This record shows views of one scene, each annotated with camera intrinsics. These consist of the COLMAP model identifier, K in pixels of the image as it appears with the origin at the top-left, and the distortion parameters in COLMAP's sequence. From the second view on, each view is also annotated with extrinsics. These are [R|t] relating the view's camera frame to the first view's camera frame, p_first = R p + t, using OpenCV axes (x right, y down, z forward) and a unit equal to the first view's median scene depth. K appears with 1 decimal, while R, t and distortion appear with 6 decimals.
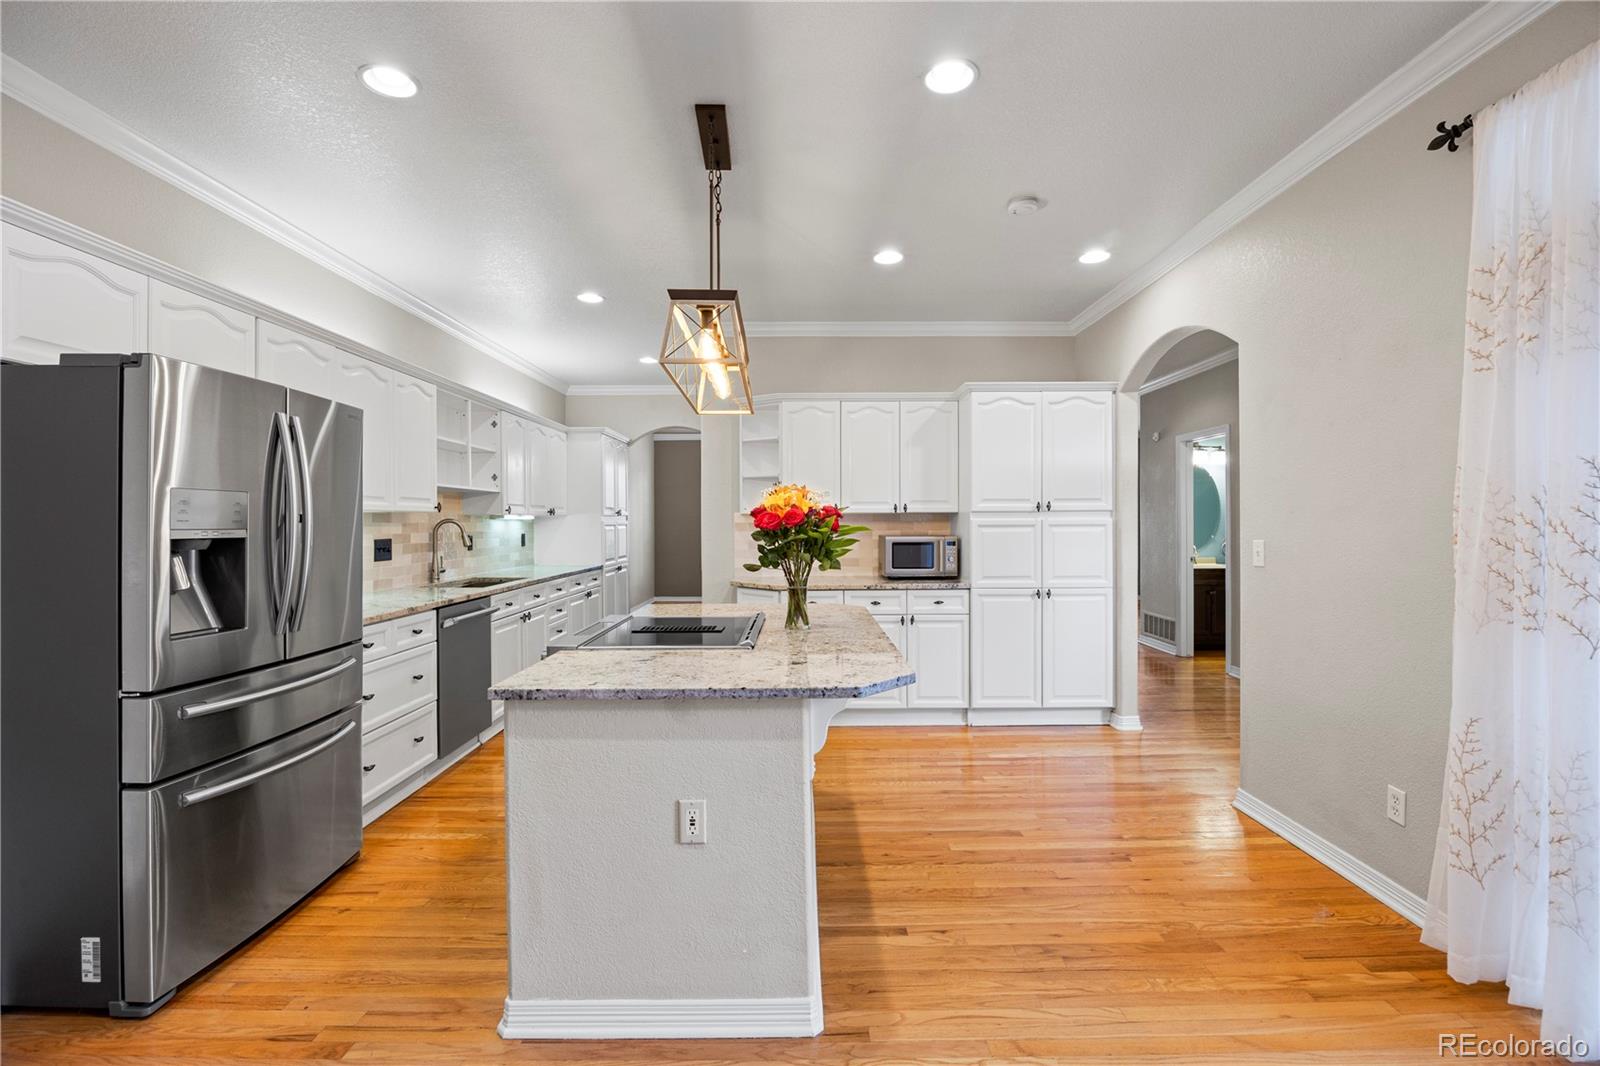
lens RADIAL K [[697.2, 0, 801.2], [0, 697.2, 526.8], [0, 0, 1]] dist [-0.010399, -0.000926]
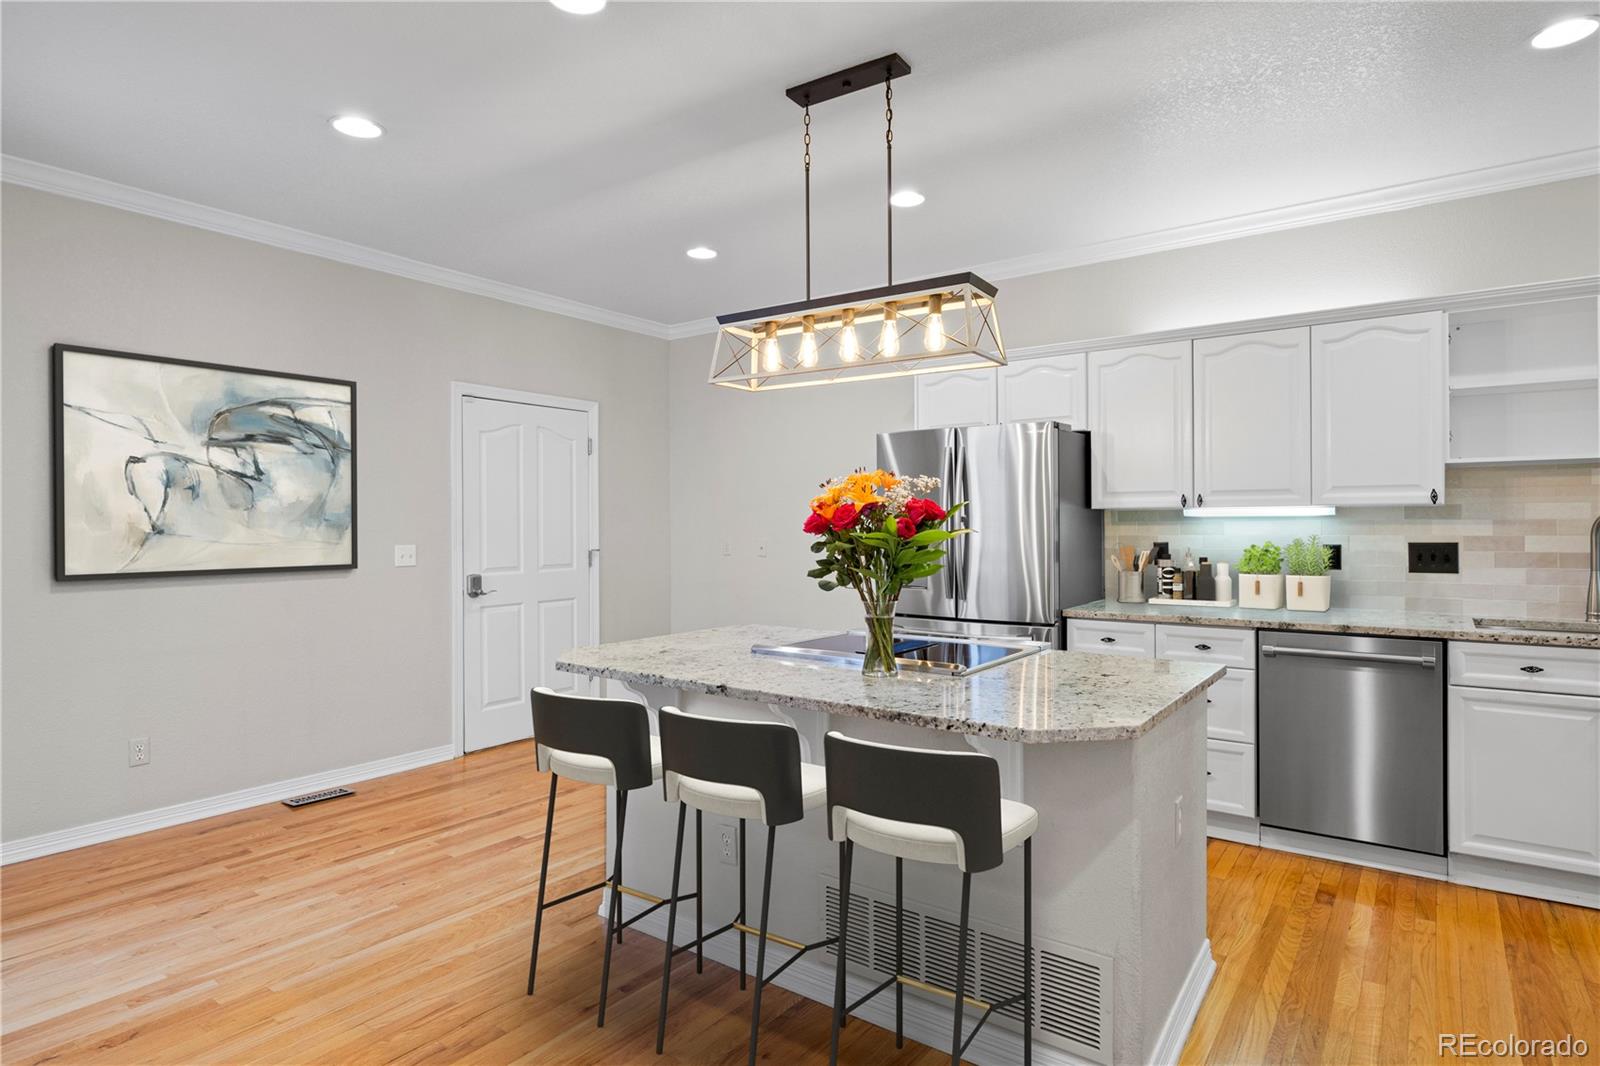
lens RADIAL K [[859.1, 0, 805.2], [0, 859.1, 531.2], [0, 0, 1]] dist [0.005025, 0.000662]
pose [[-0.588160, 0.015677, -0.808593, 0.481022], [0.003065, 0.999848, 0.017156, -0.010454], [0.808739, 0.007613, -0.588118, 0.987459]]
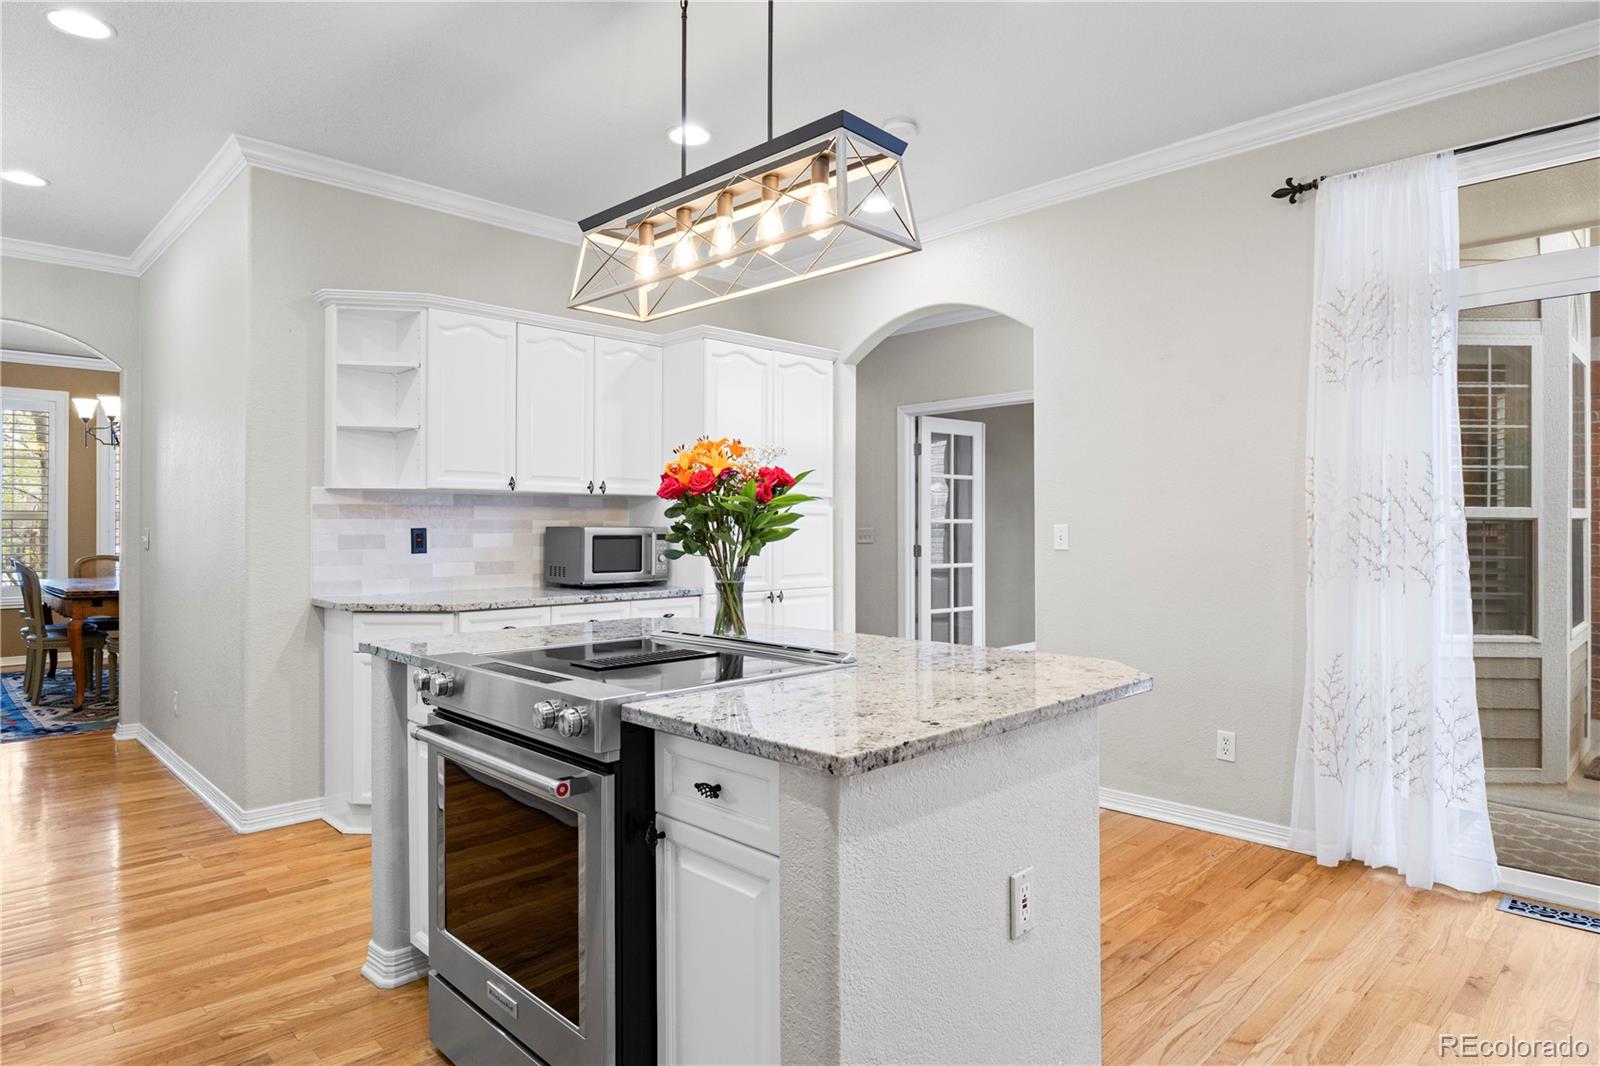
lens RADIAL K [[920.4, 0, 800.2], [0, 920.4, 525.2], [0, 0, 1]] dist [-0.006366, -0.002653]
pose [[0.713079, 0.007977, 0.701039, -0.413521], [0.001400, 0.999917, -0.012801, 0.027219], [-0.701083, 0.010110, 0.713008, 0.218808]]
